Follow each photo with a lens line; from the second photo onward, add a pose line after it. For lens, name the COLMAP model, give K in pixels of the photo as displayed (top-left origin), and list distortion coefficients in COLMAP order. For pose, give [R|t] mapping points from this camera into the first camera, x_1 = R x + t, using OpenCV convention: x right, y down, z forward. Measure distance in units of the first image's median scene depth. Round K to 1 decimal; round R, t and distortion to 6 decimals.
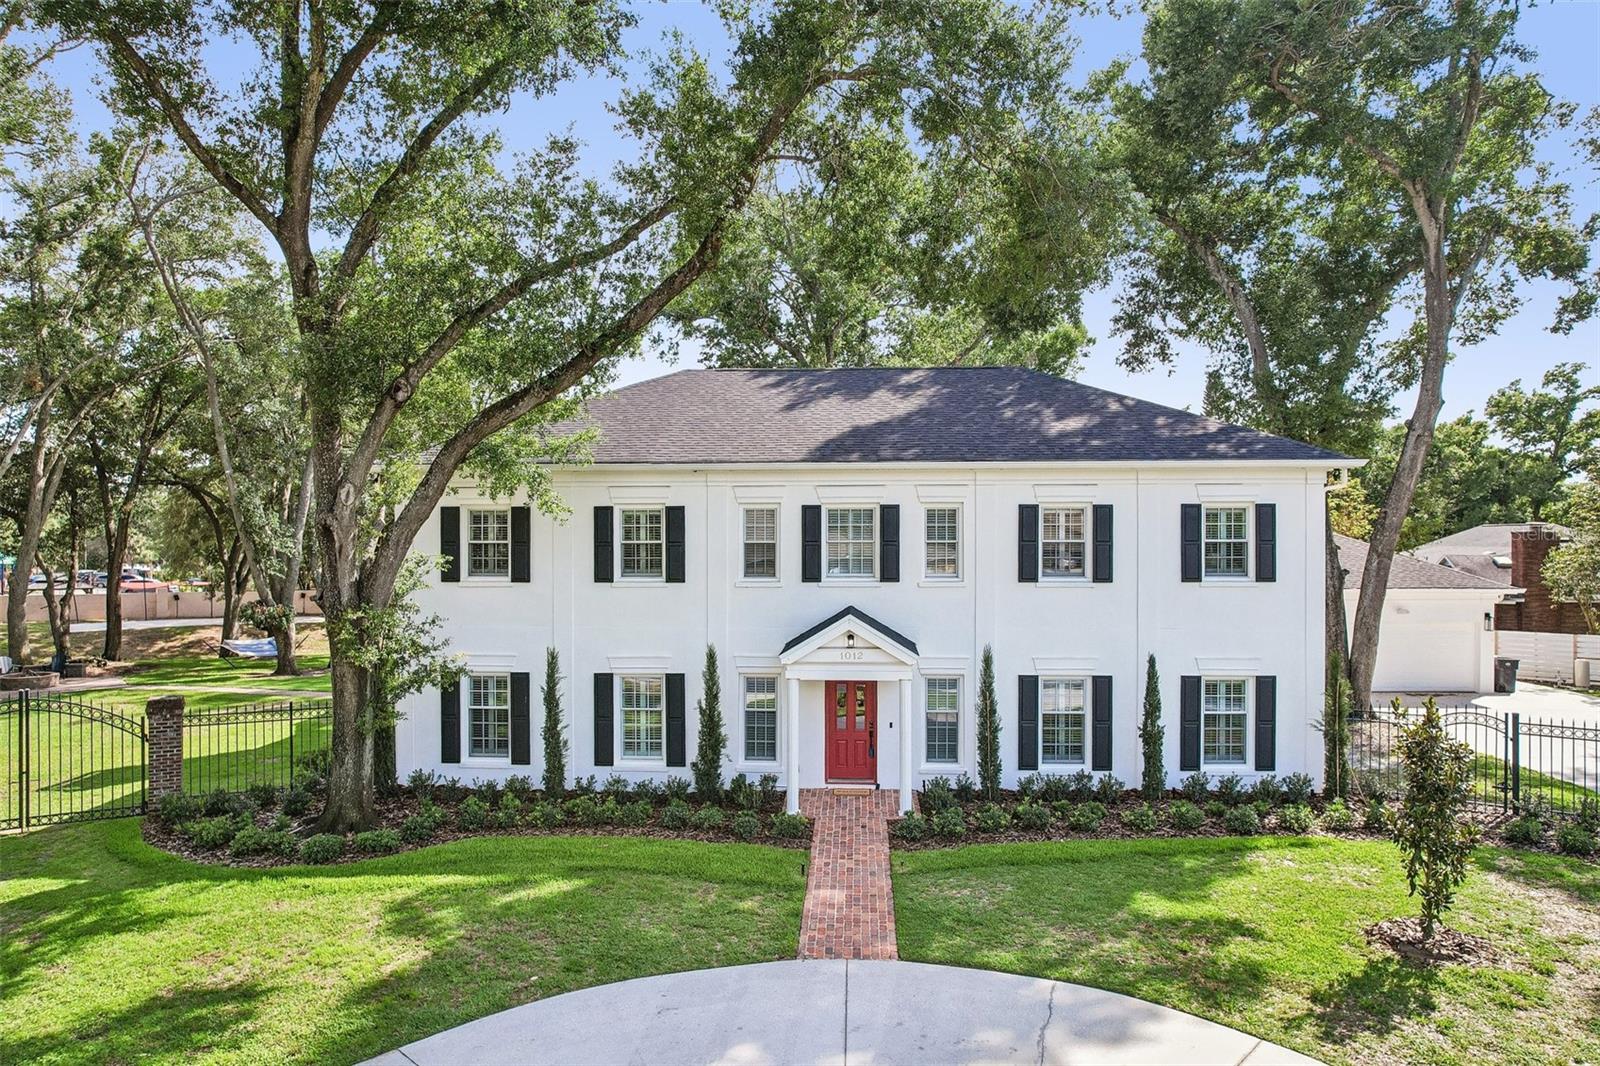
lens RADIAL K [[1058.4, 0, 800.0], [0, 1058.4, 533.0], [0, 0, 1]] dist [-0.082231, 0.078143]
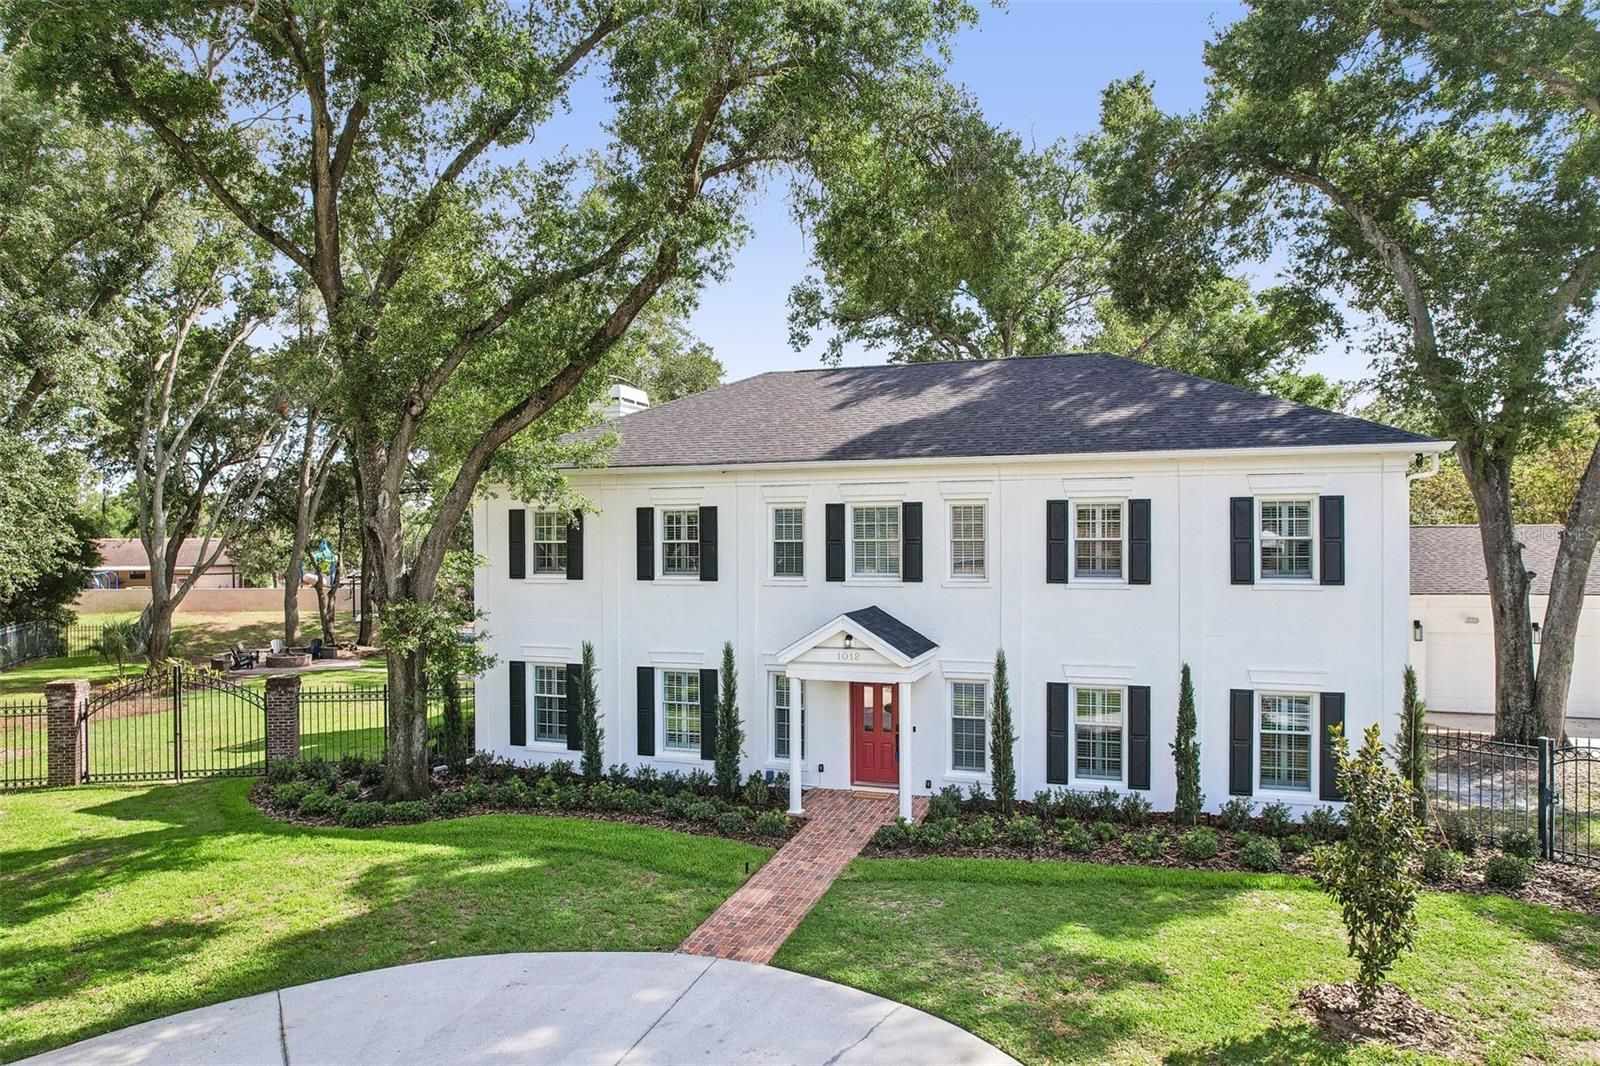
lens RADIAL K [[1051.7, 0, 800.0], [0, 1051.7, 533.0], [0, 0, 1]] dist [-0.080236, 0.074099]
pose [[0.960824, -0.004917, -0.277116, 0.265611], [0.005028, 0.999987, -0.000311, 0.001176], [0.277114, -0.001094, 0.960836, 0.045120]]
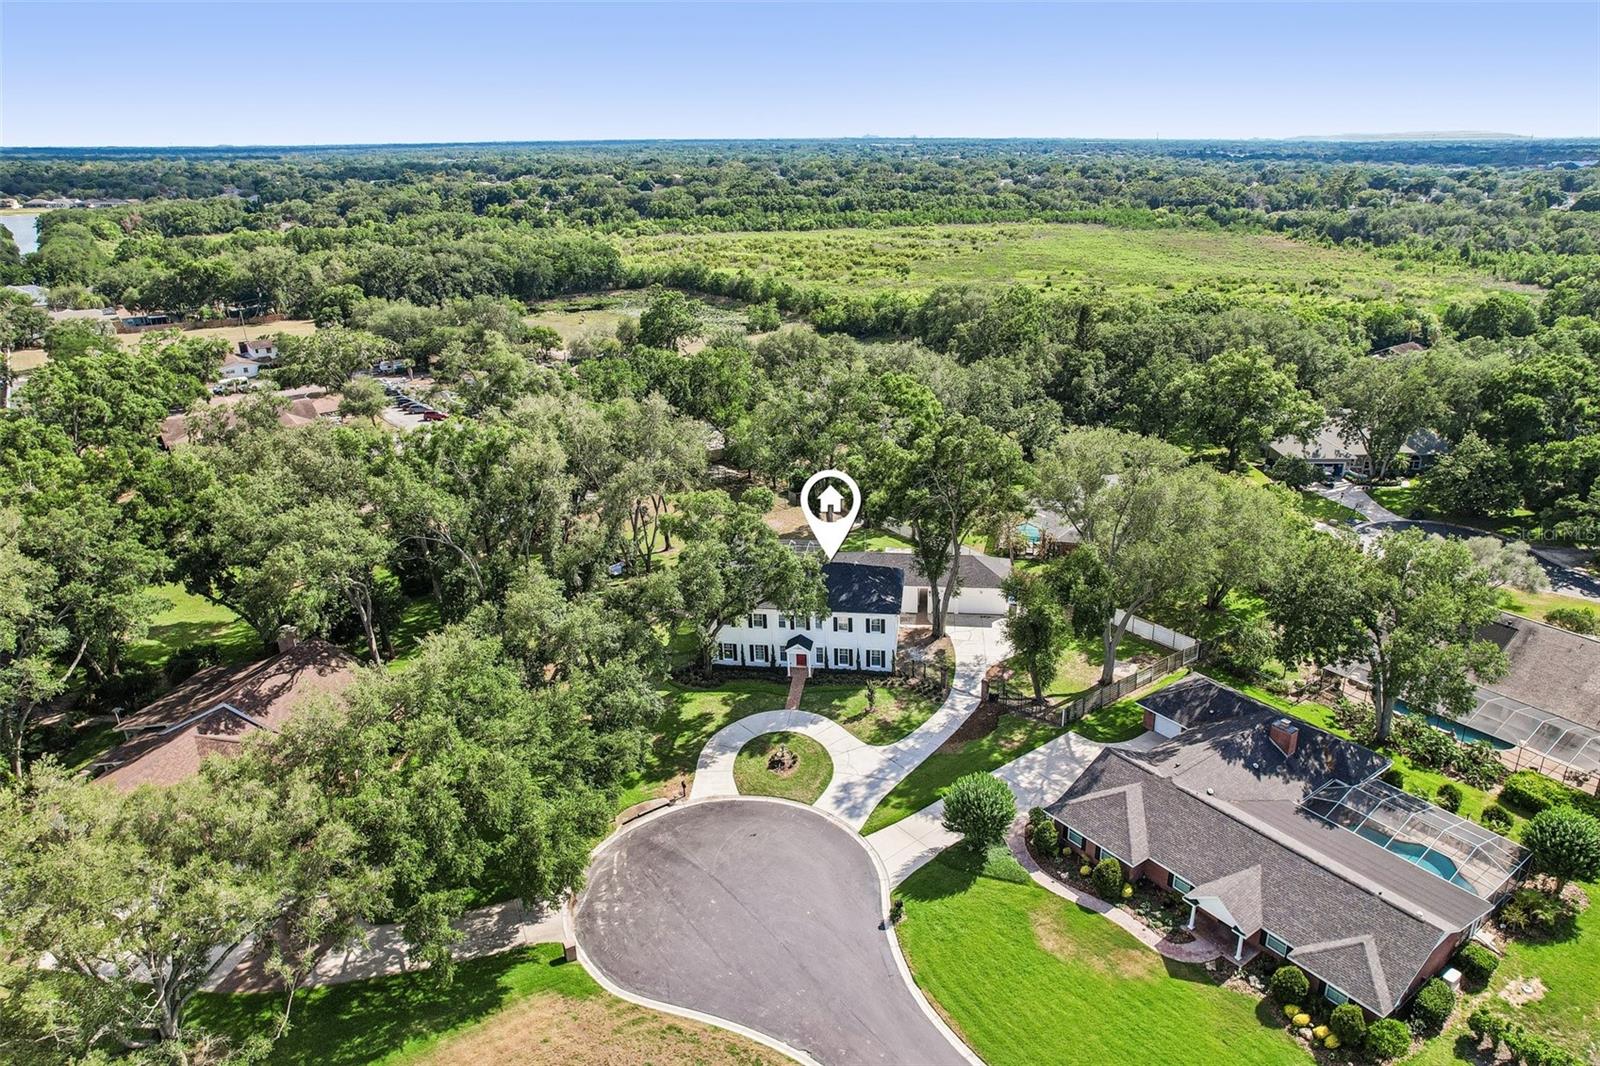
lens RADIAL K [[1089.5, 0, 803.1], [0, 1089.5, 407.5], [0, 0, 1]] dist [-0.036816, 0.000141]
pose [[0.996166, 0.002478, -0.087445, 0.532973], [0.020421, 0.965395, 0.259990, -2.420823], [0.085063, -0.260779, 0.961644, -3.855166]]
